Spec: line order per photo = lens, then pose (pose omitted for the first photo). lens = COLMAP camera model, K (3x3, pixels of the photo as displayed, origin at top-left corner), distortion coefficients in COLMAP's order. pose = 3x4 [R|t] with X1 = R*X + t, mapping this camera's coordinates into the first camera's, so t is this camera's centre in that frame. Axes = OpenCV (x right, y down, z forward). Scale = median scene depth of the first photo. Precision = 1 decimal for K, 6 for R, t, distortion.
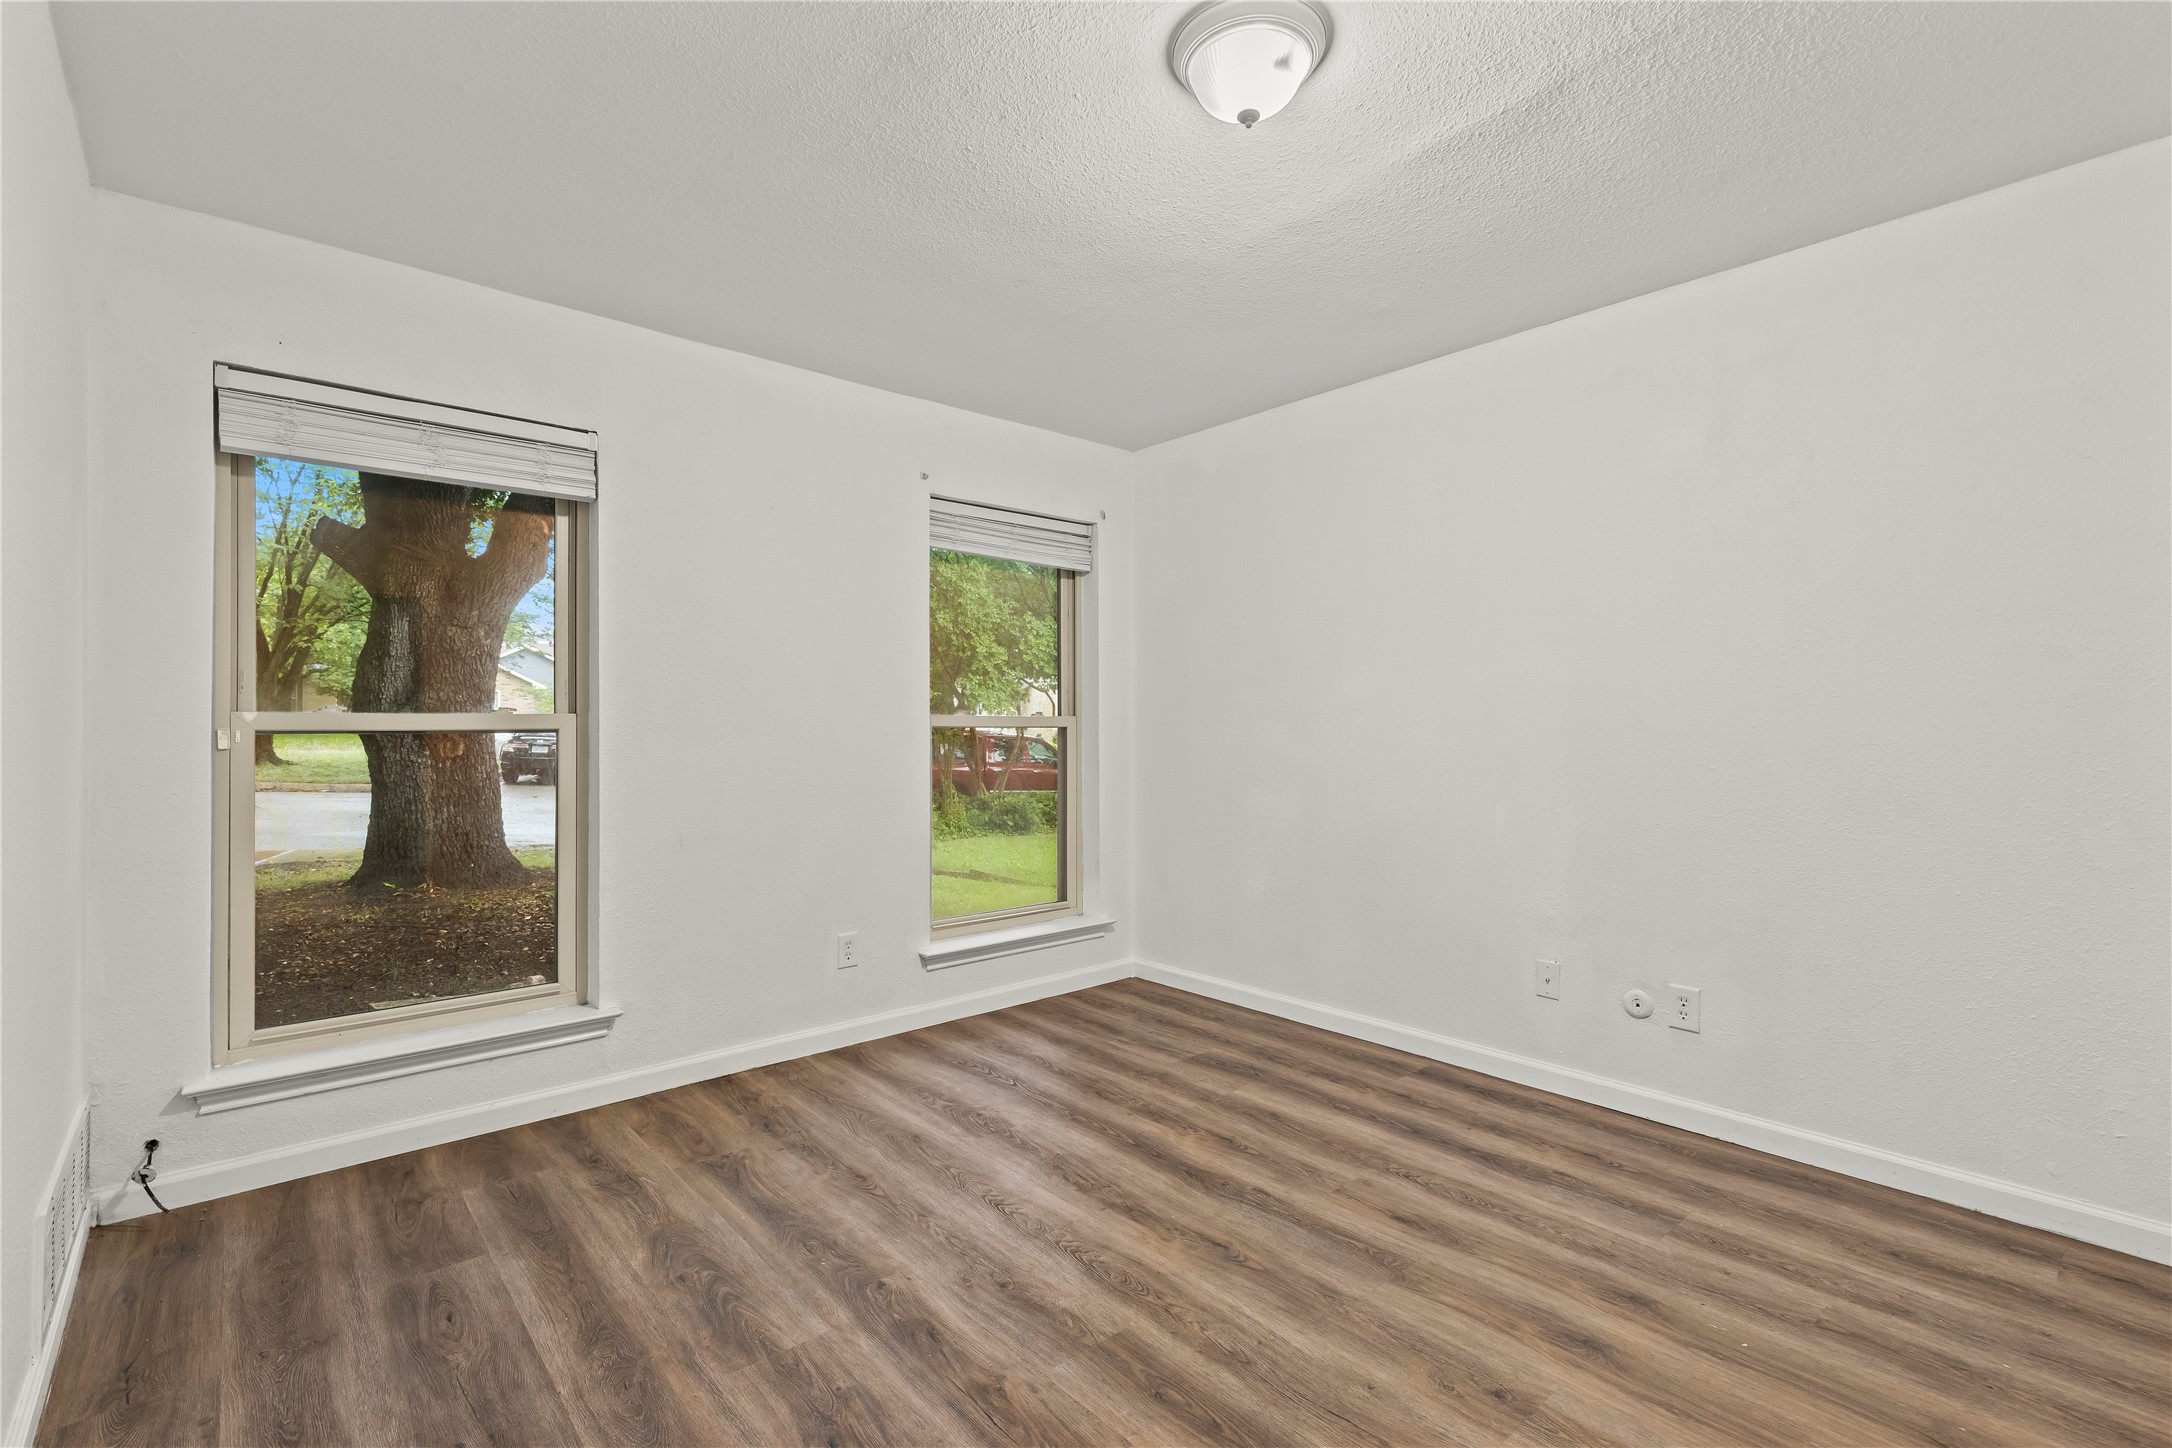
lens RADIAL K [[971.0, 0, 1068.7], [0, 971.0, 726.0], [0, 0, 1]] dist [0.010666, -0.001778]
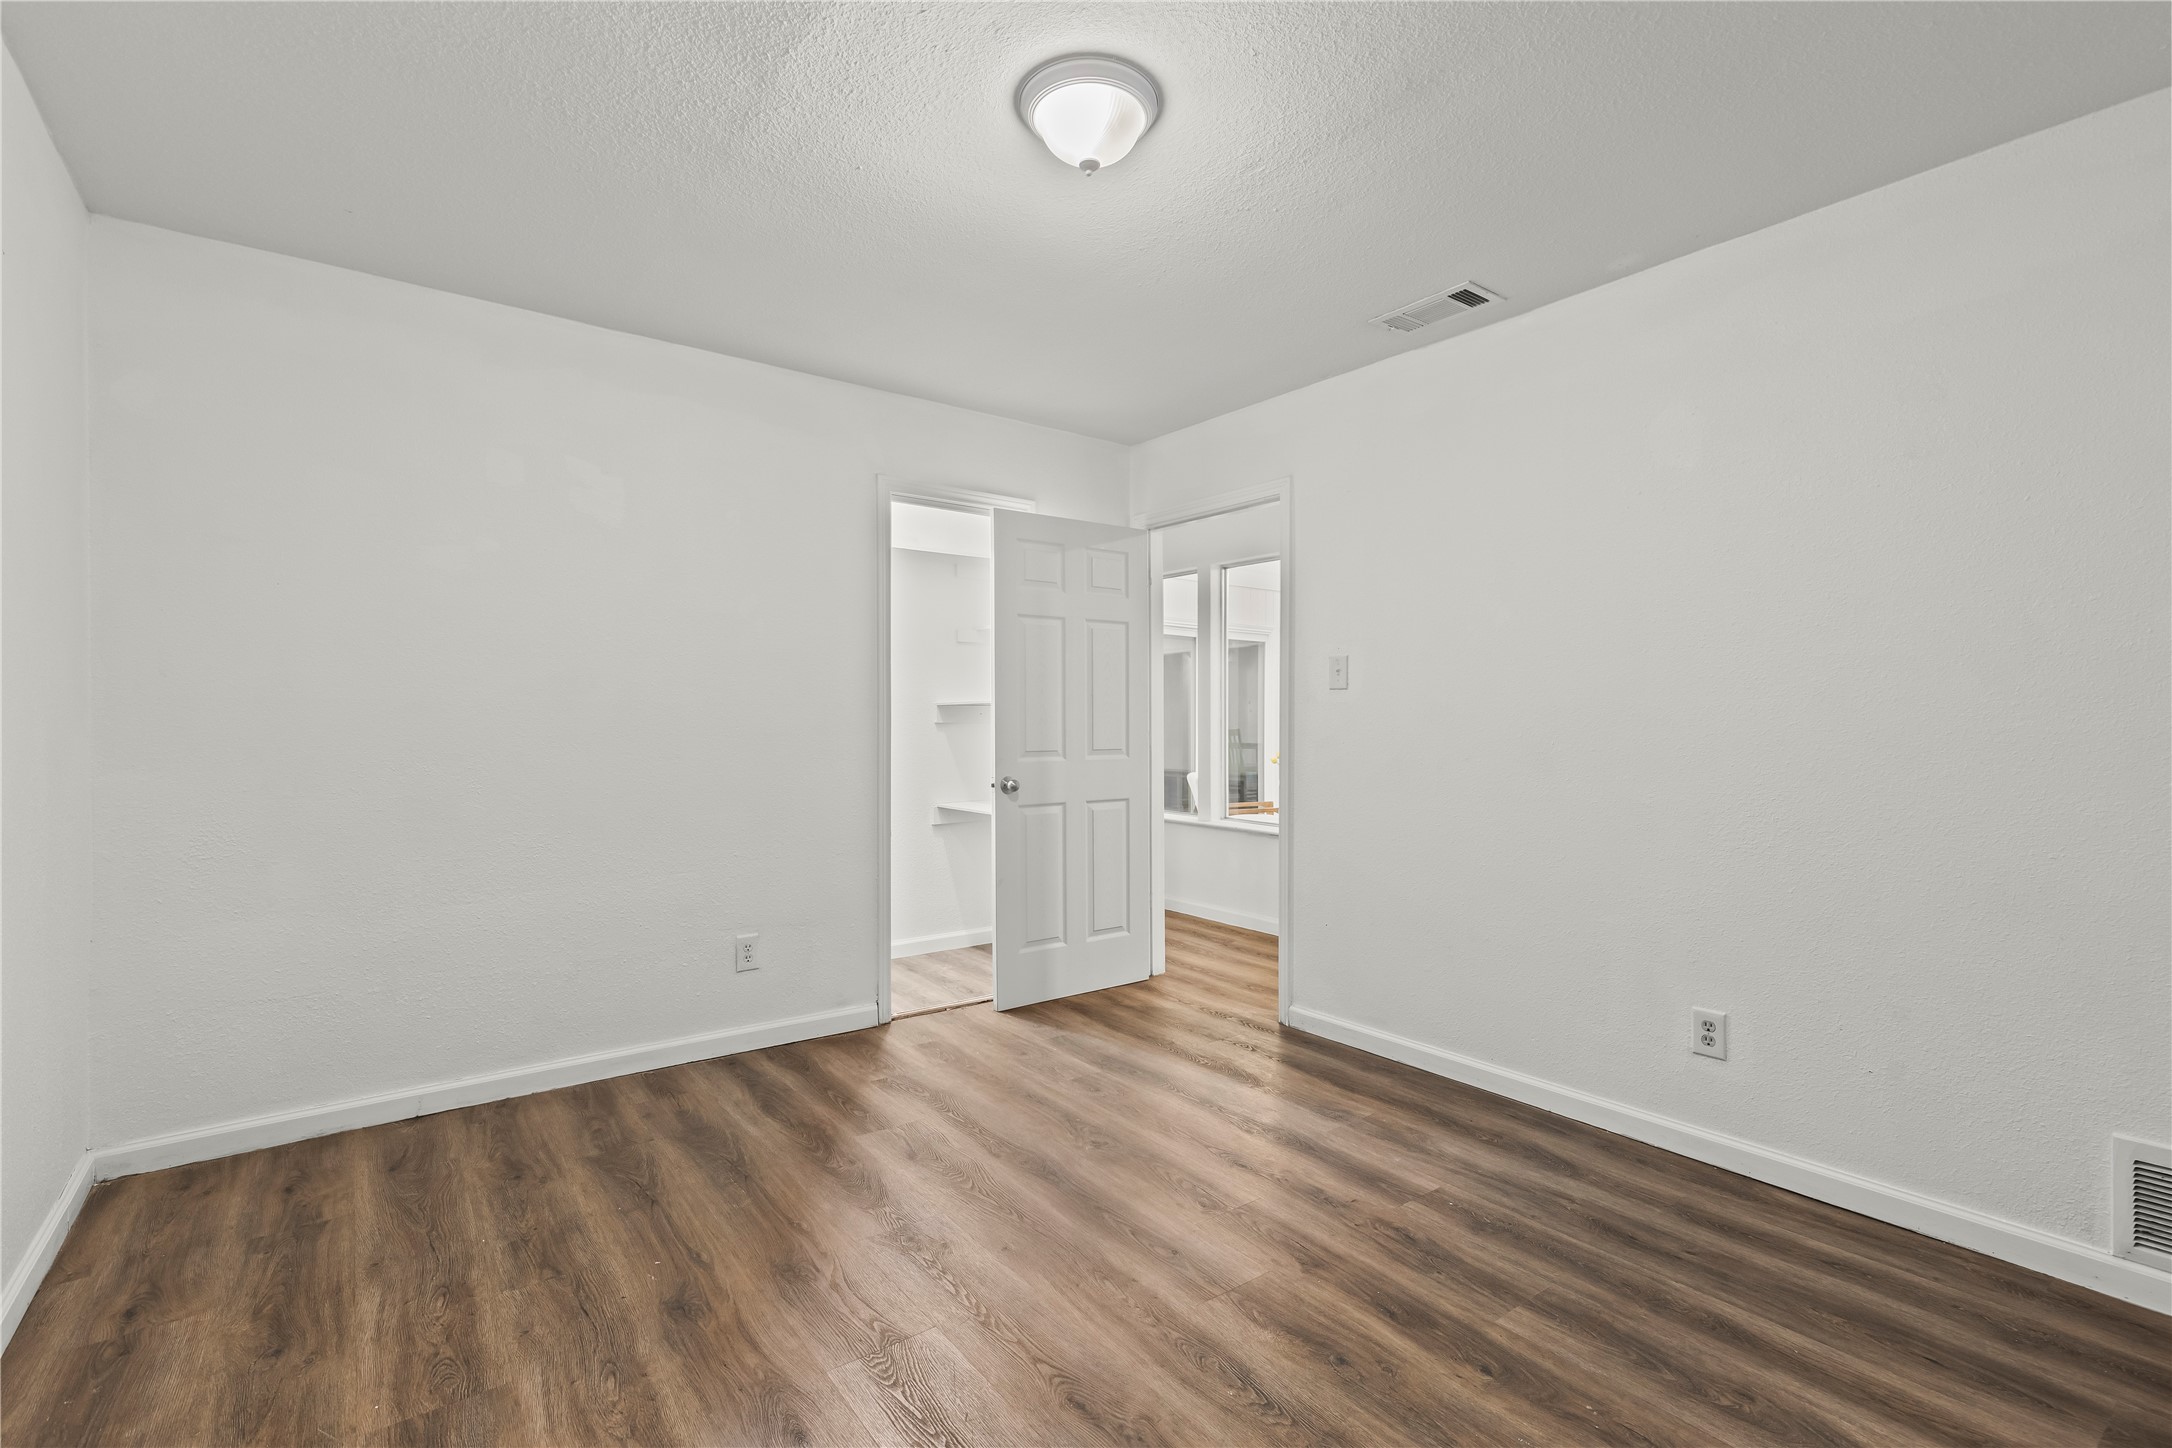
lens RADIAL K [[971.0, 0, 1068.7], [0, 971.0, 726.0], [0, 0, 1]] dist [0.010666, -0.001778]
pose [[-0.997440, -0.001689, 0.071489, 0.122564], [-0.001910, 0.999994, -0.003024, 0.005036], [-0.071483, -0.003153, -0.997437, 2.001845]]
